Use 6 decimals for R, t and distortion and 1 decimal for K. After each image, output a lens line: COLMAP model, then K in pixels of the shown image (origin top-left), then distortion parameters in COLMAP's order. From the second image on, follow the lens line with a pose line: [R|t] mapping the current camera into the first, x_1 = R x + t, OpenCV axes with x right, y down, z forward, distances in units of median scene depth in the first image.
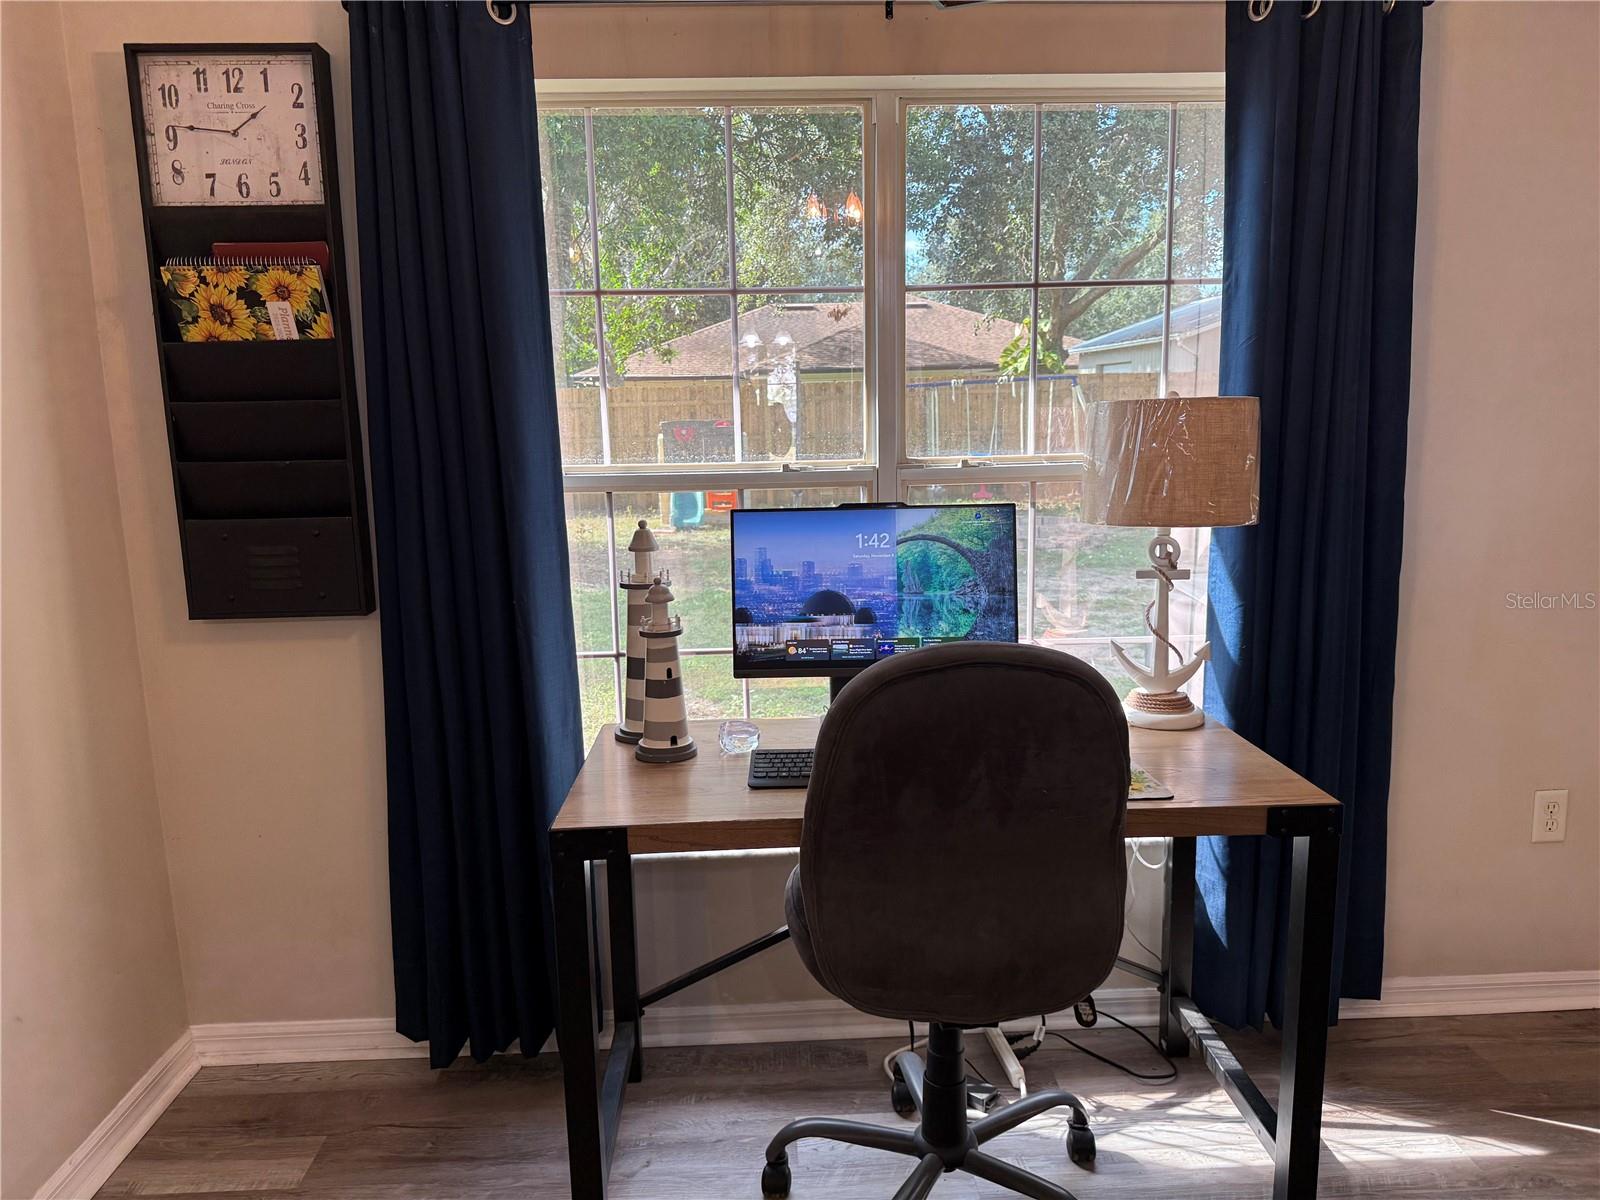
lens RADIAL K [[1131.0, 0, 799.3], [0, 1131.0, 598.2], [0, 0, 1]] dist [0.041046, -0.048137]
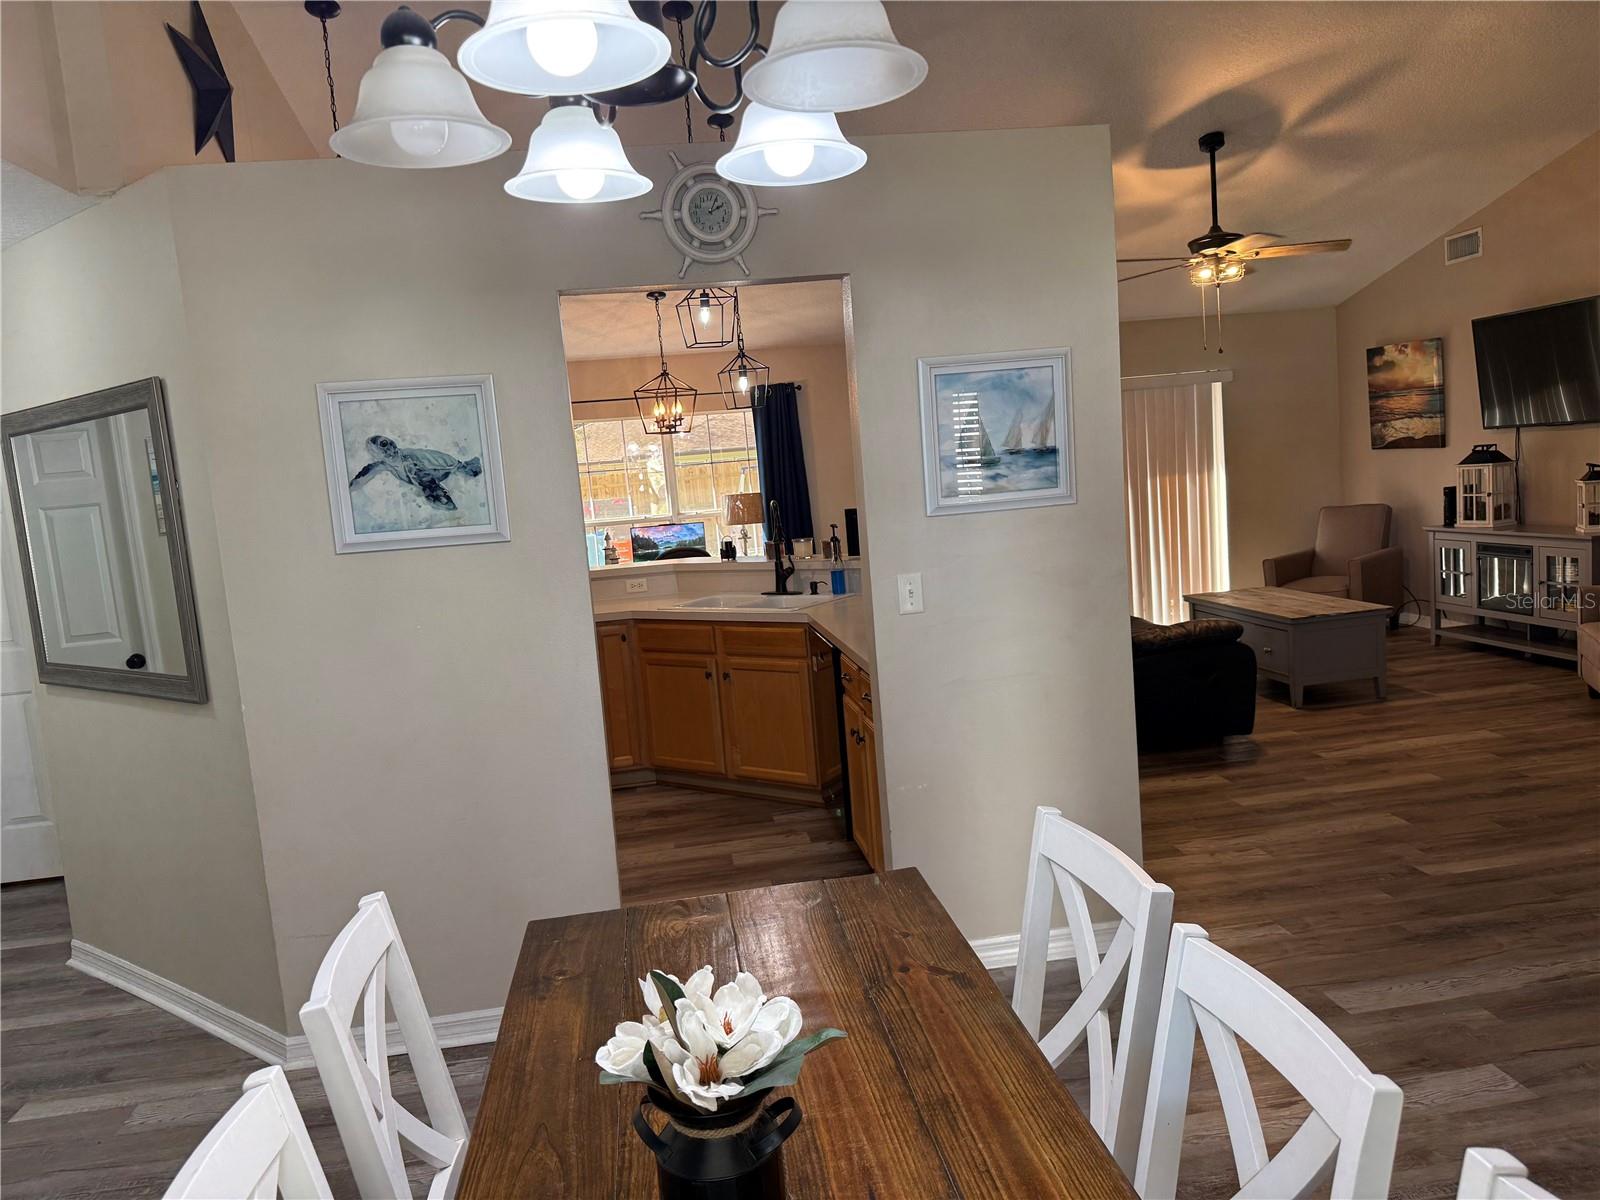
lens RADIAL K [[1131.0, 0, 801.9], [0, 1131.0, 587.2], [0, 0, 1]] dist [0.041046, -0.048137]
pose [[0.993706, -0.070149, 0.087333, 0.169652], [0.076567, 0.994429, -0.072450, 0.448000], [-0.081764, 0.078681, 0.993541, -2.872083]]
